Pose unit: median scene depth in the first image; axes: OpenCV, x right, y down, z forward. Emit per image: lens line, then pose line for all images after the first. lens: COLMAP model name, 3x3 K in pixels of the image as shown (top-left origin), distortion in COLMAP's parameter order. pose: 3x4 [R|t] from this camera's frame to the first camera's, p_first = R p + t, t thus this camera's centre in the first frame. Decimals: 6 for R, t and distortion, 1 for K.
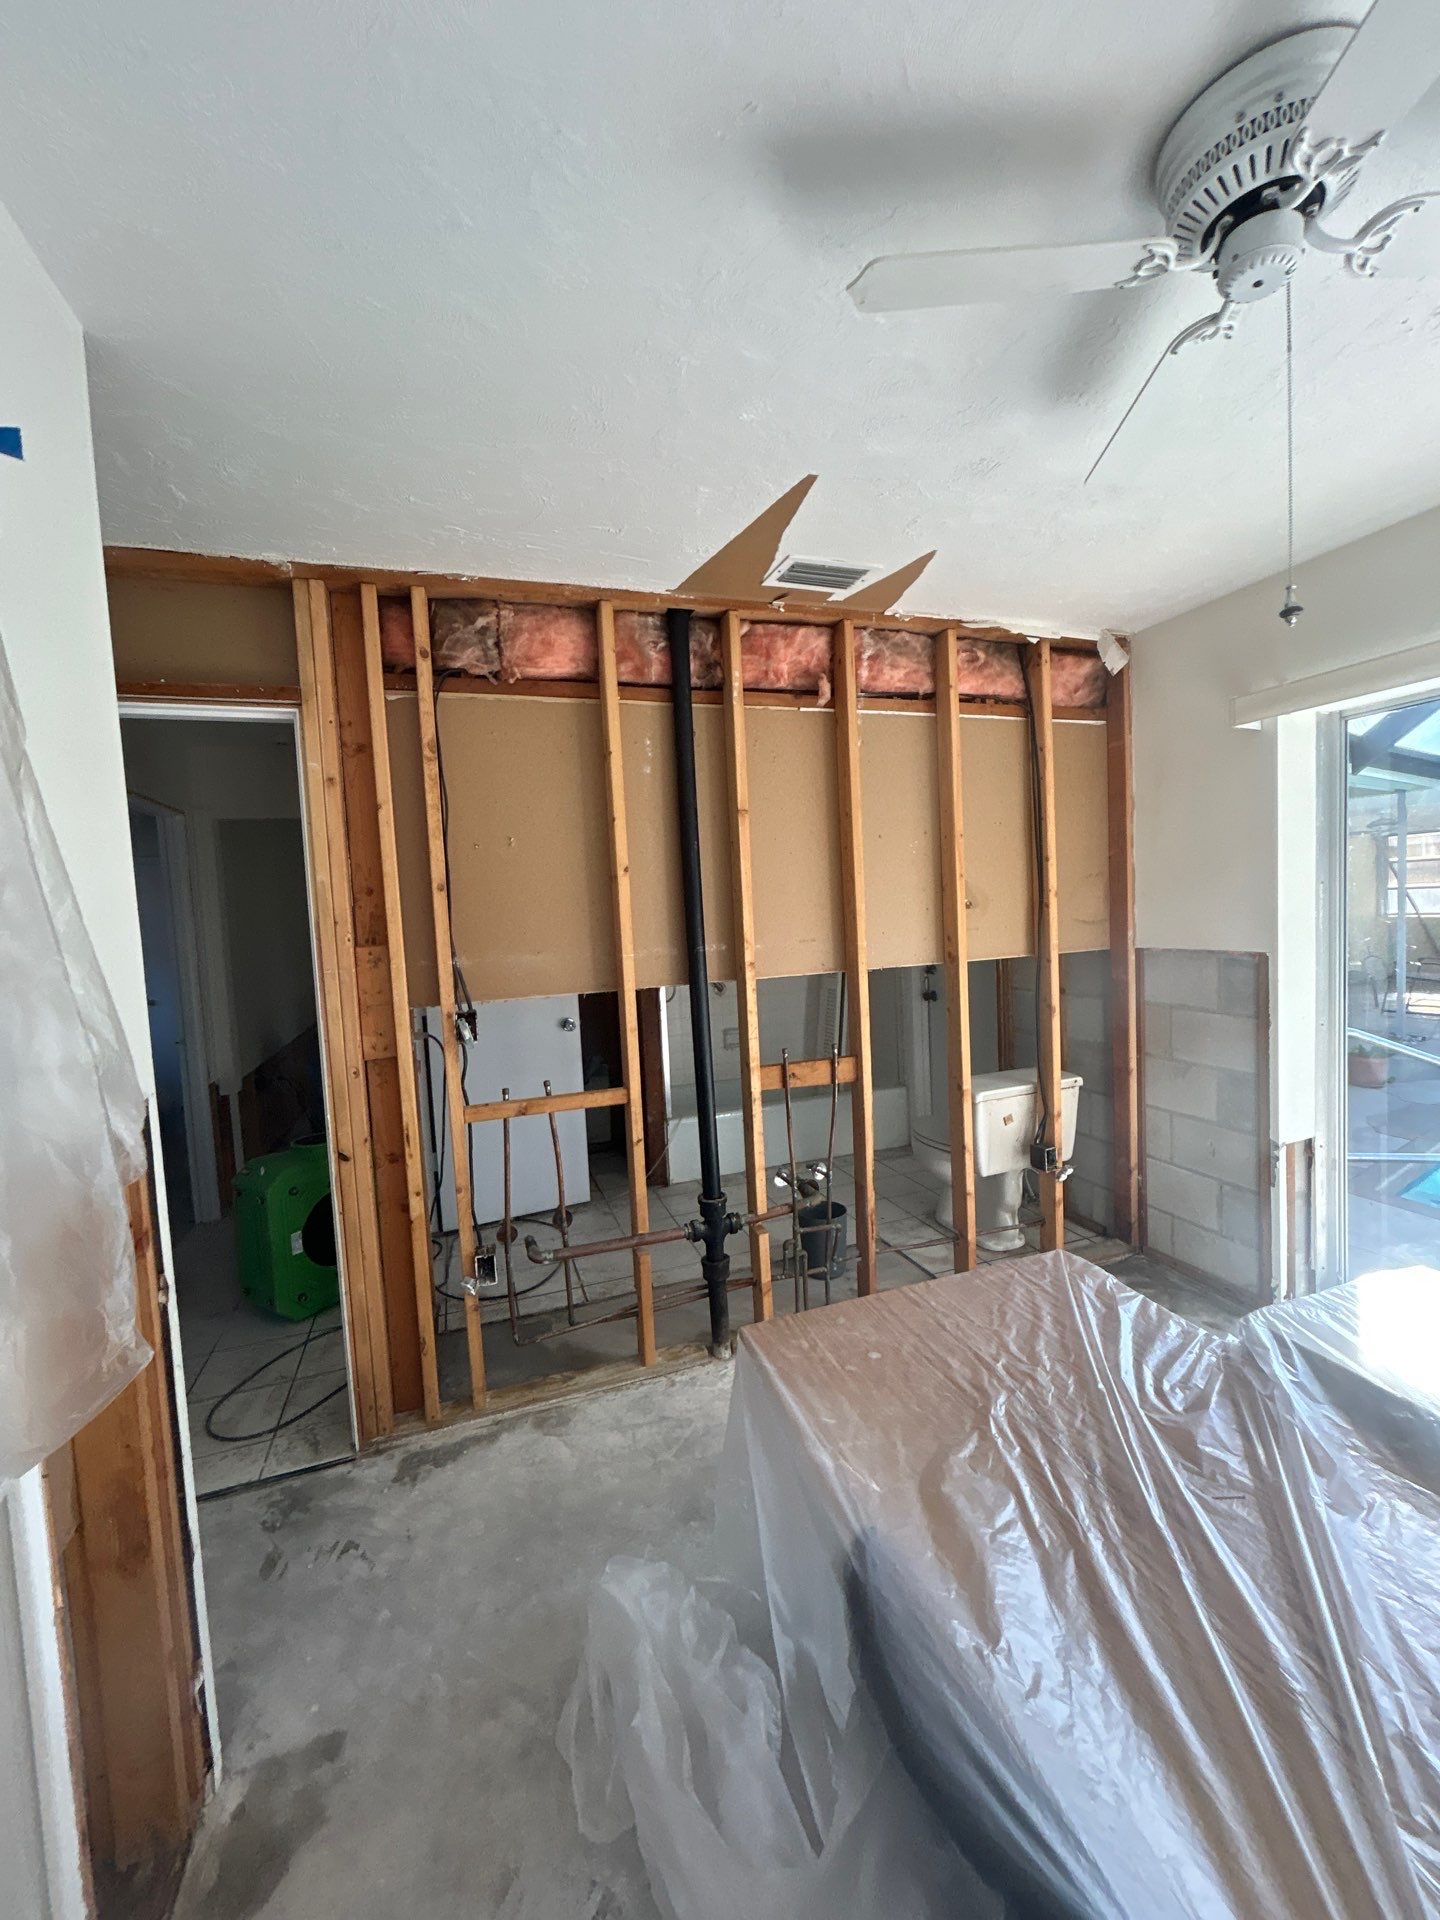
lens RADIAL K [[771.9, 0, 720.0], [0, 771.9, 960.0], [0, 0, 1]] dist [0.001240, -0.000118]
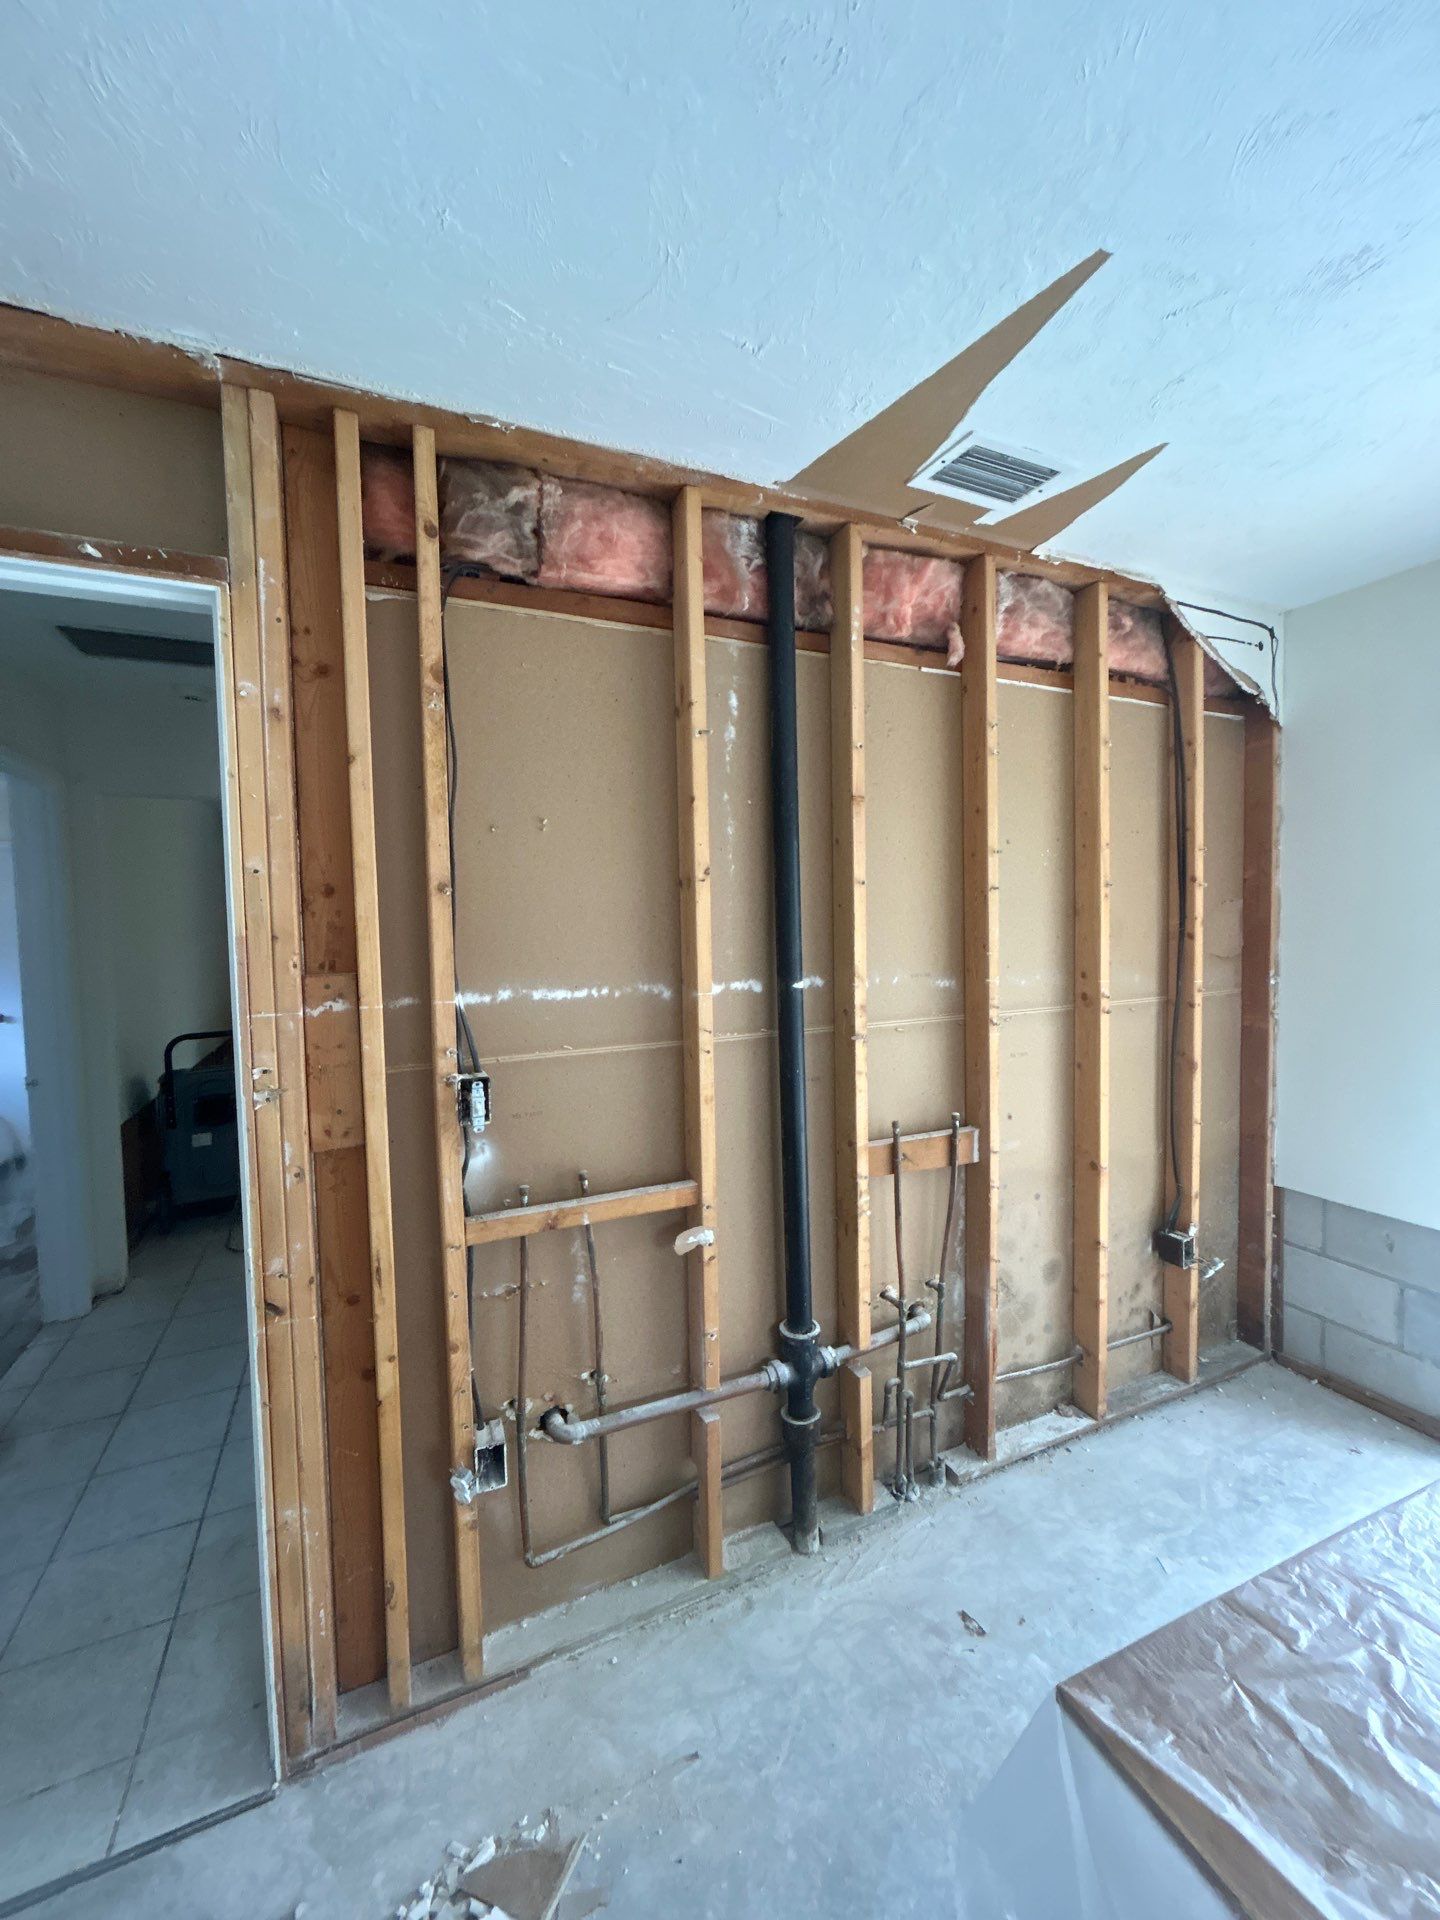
lens RADIAL K [[768.4, 0, 722.0], [0, 768.4, 958.3], [0, 0, 1]] dist [-0.000987, 0.000387]
pose [[0.995658, 0.027257, 0.089002, -0.166125], [-0.025889, 0.999529, -0.016488, -0.026962], [-0.089410, 0.014113, 0.995895, 0.300973]]
